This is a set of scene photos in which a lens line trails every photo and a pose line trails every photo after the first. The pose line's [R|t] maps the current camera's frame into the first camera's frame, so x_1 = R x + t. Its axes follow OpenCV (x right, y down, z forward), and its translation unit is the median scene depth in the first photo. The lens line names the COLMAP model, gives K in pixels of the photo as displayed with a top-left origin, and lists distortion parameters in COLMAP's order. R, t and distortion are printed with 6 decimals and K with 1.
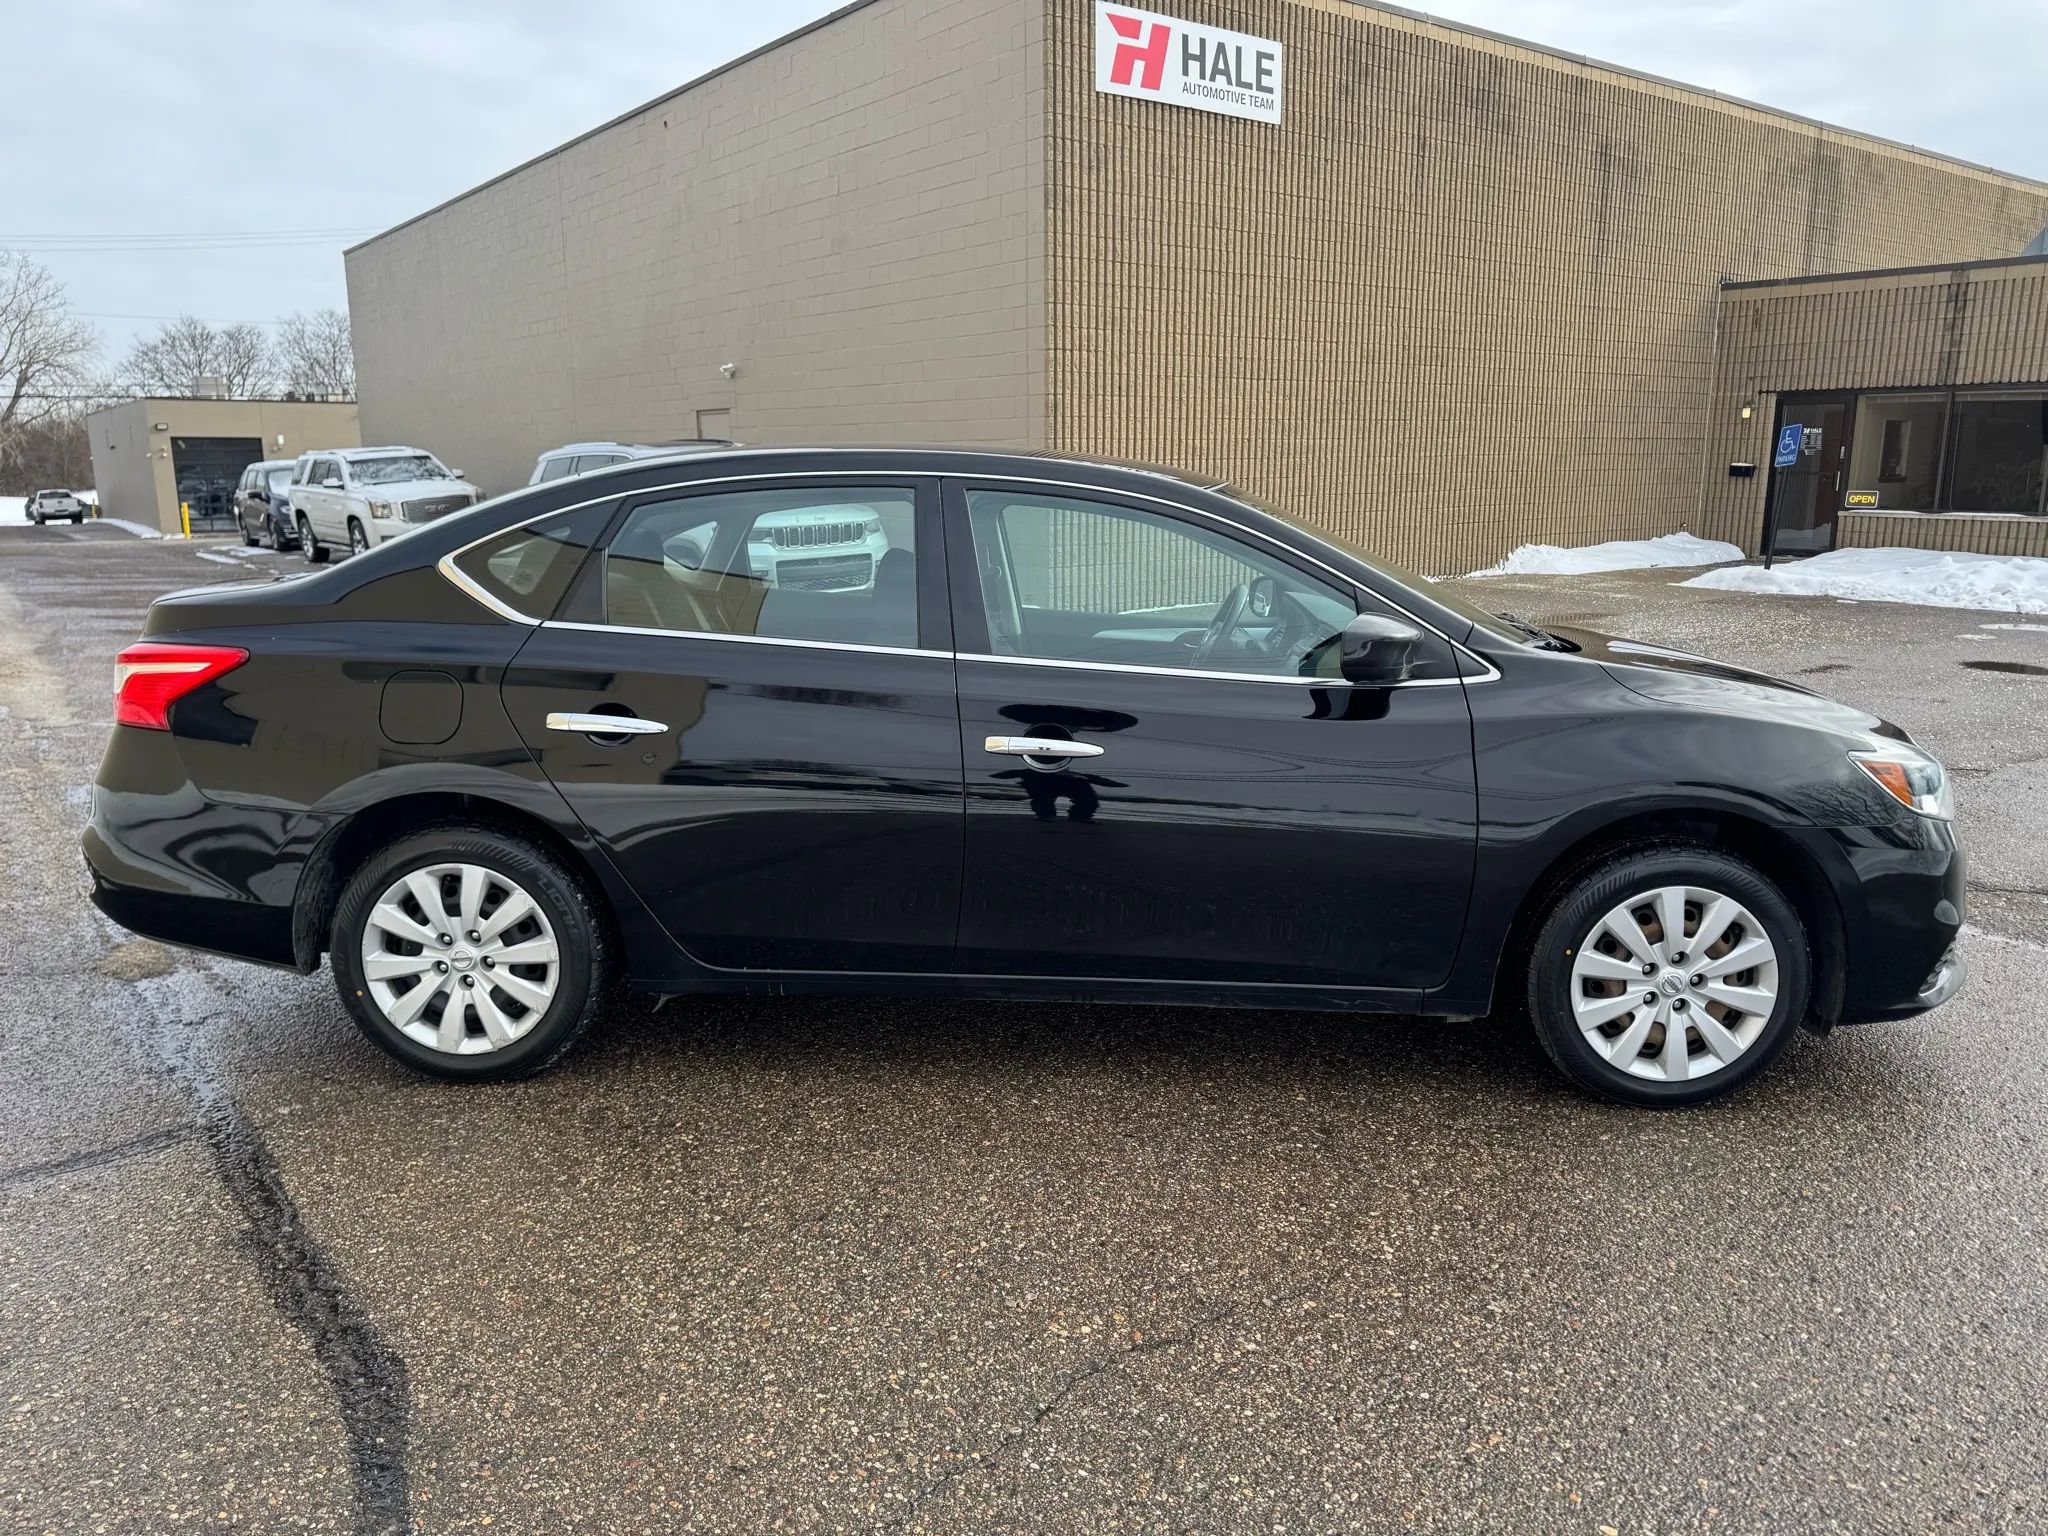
lens RADIAL K [[1525.7, 0, 1027.9], [0, 1525.7, 842.3], [0, 0, 1]] dist [0.055538, -0.090746]
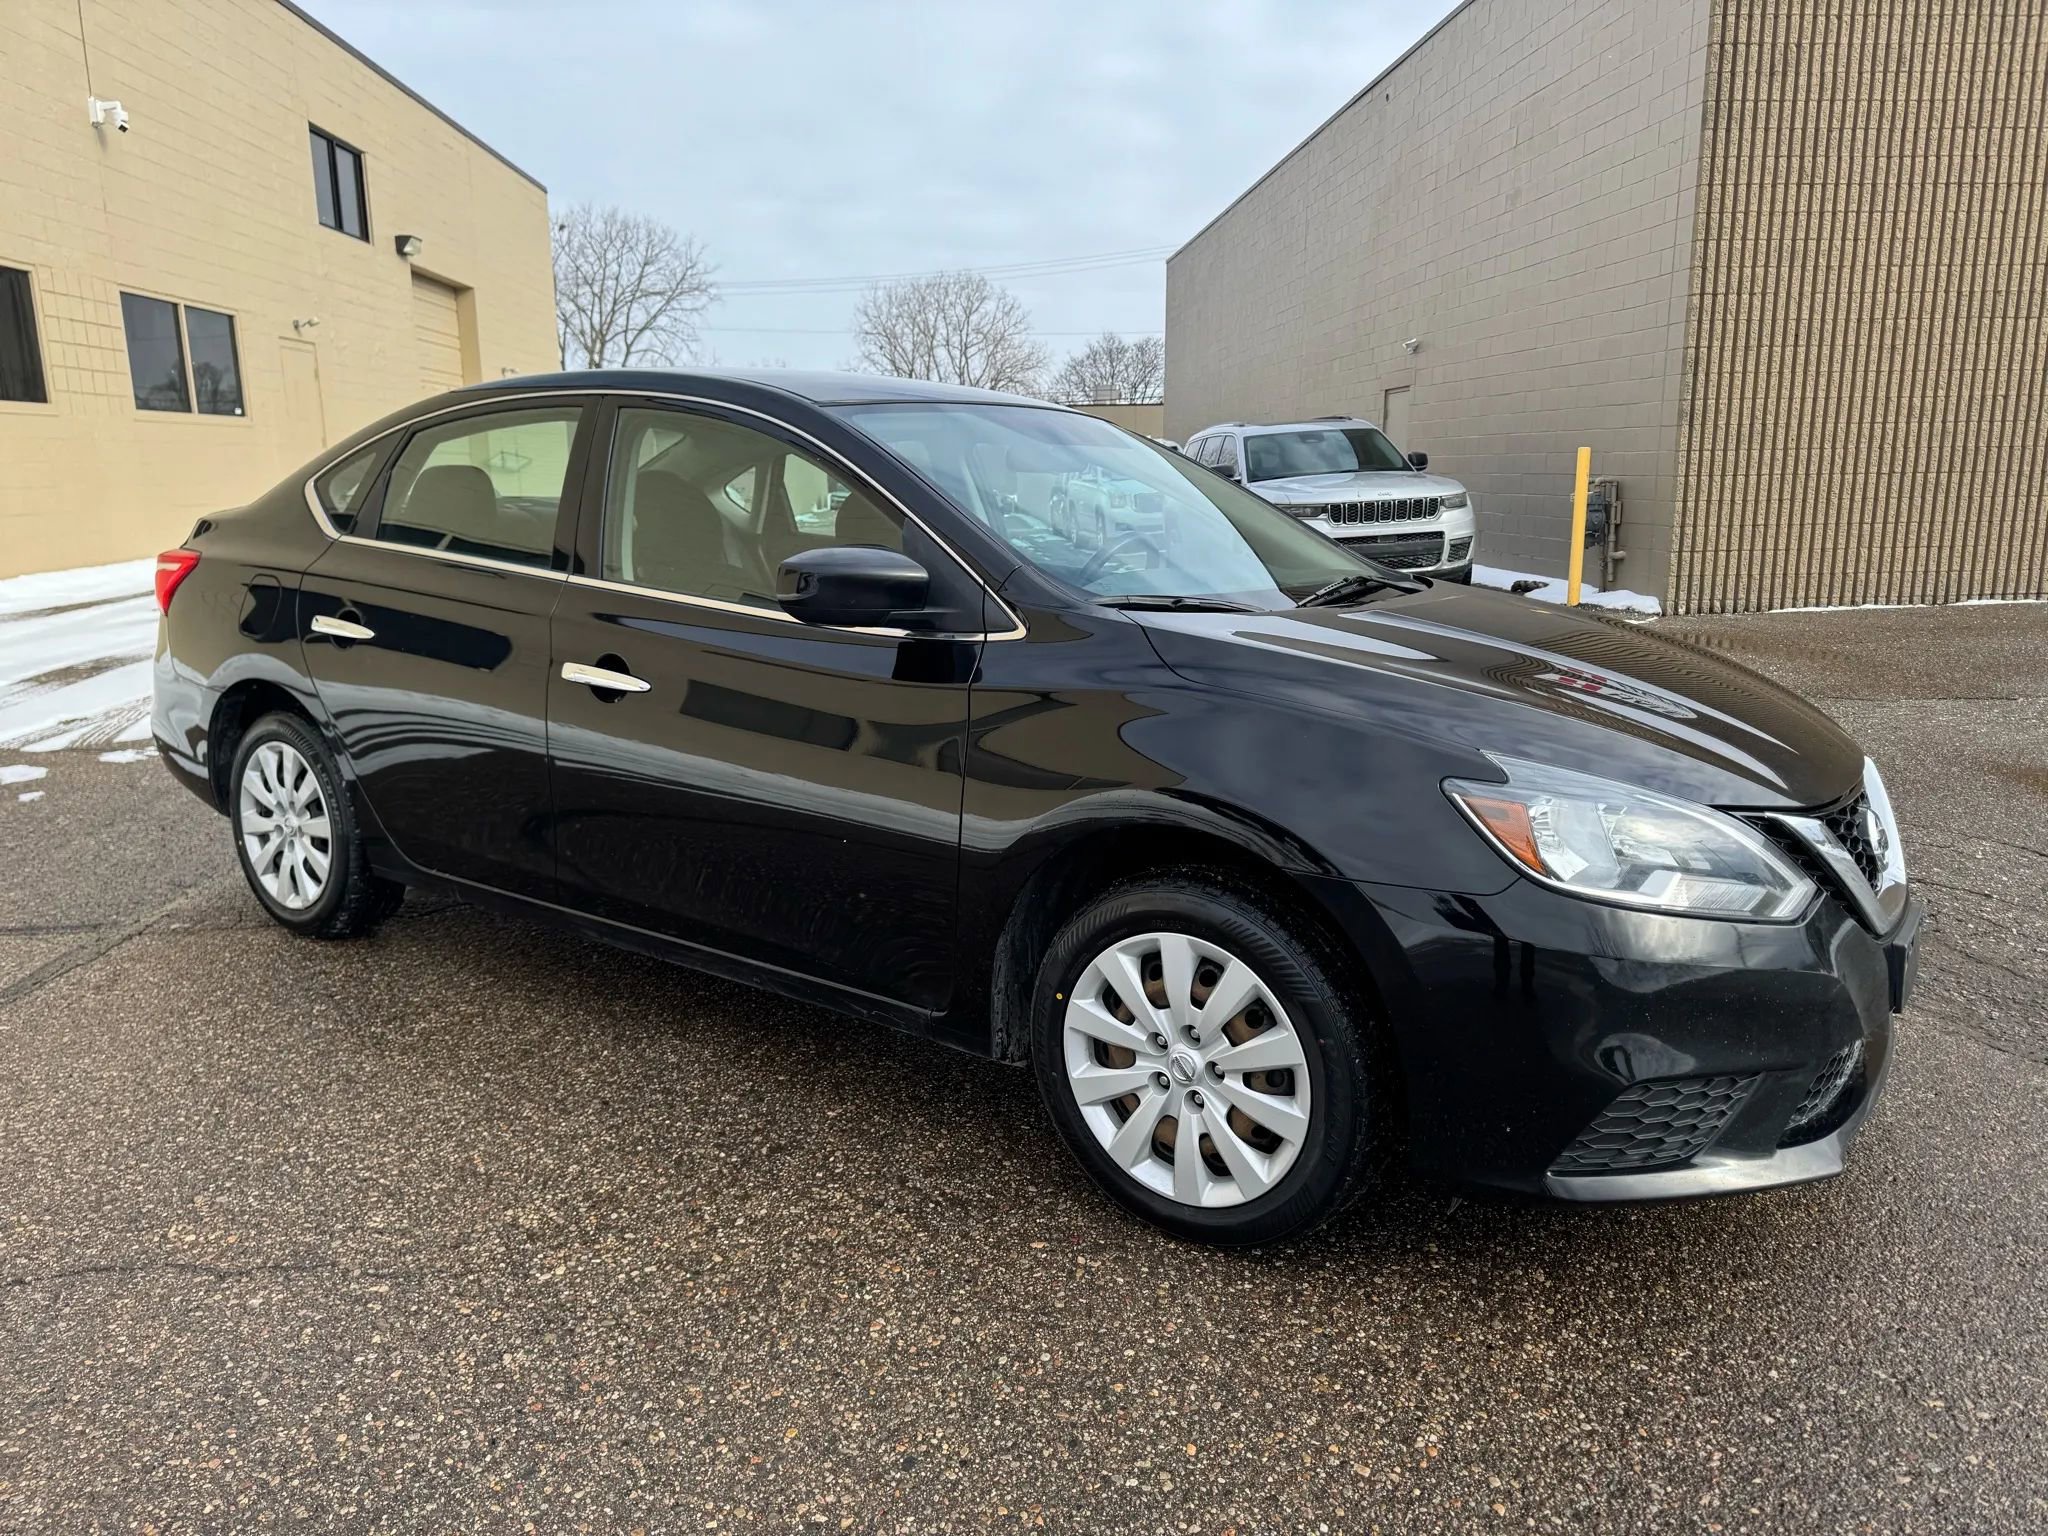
lens RADIAL K [[1497.4, 0, 1060.0], [0, 1497.4, 874.8], [0, 0, 1]] dist [-0.000808, -0.024368]
pose [[0.805486, 0.140547, -0.575707, 0.256344], [-0.125963, 0.989876, 0.065420, -0.012642], [0.579073, 0.019823, 0.815035, 0.127306]]
